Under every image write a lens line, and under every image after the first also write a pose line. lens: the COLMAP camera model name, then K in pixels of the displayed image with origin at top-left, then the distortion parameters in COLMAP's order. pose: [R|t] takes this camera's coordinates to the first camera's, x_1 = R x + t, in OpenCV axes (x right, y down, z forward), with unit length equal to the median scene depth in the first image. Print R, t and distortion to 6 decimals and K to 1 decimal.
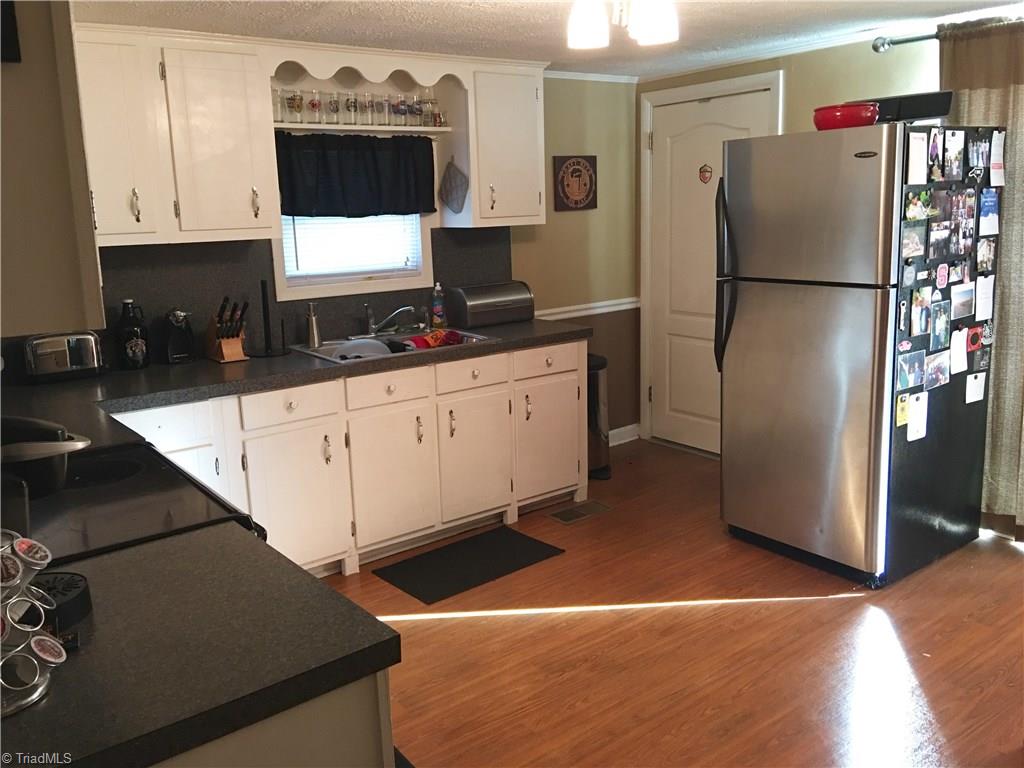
lens RADIAL K [[863.8, 0, 511.1], [0, 863.8, 371.9], [0, 0, 1]] dist [0.092248, -0.141723]
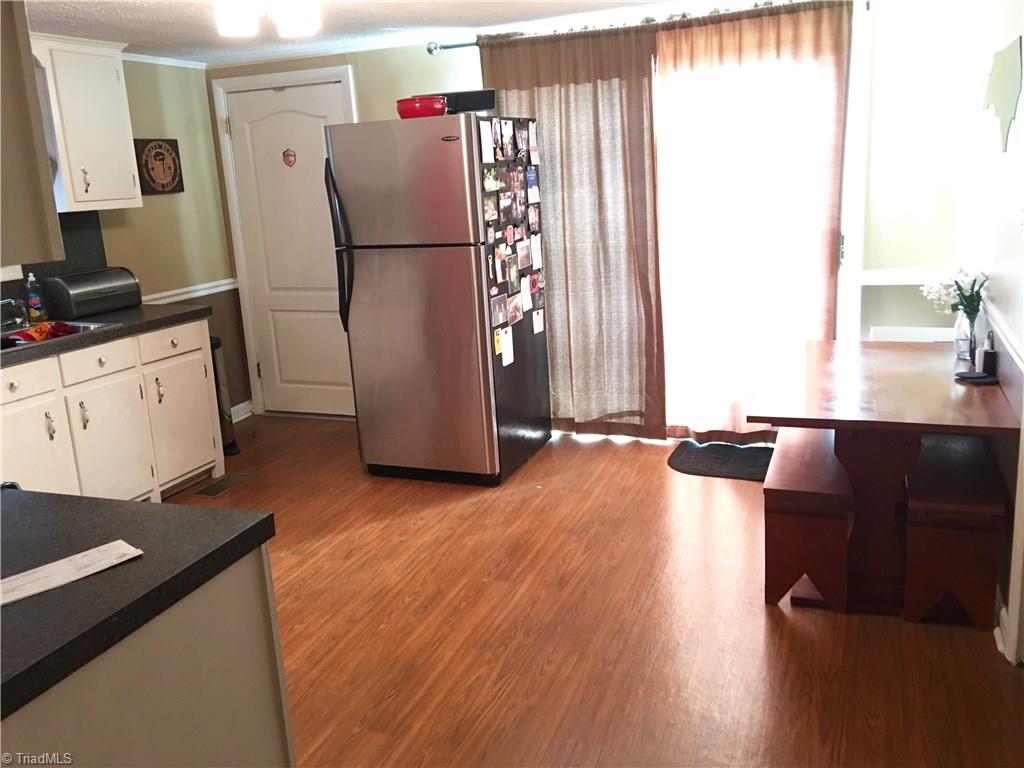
lens RADIAL K [[863.8, 0, 511.1], [0, 863.8, 371.9], [0, 0, 1]] dist [0.092248, -0.141723]
pose [[0.856367, -0.129226, 0.499937, -0.150080], [0.125795, 0.991220, 0.040734, 0.033823], [-0.500811, 0.028007, 0.865103, -0.083298]]
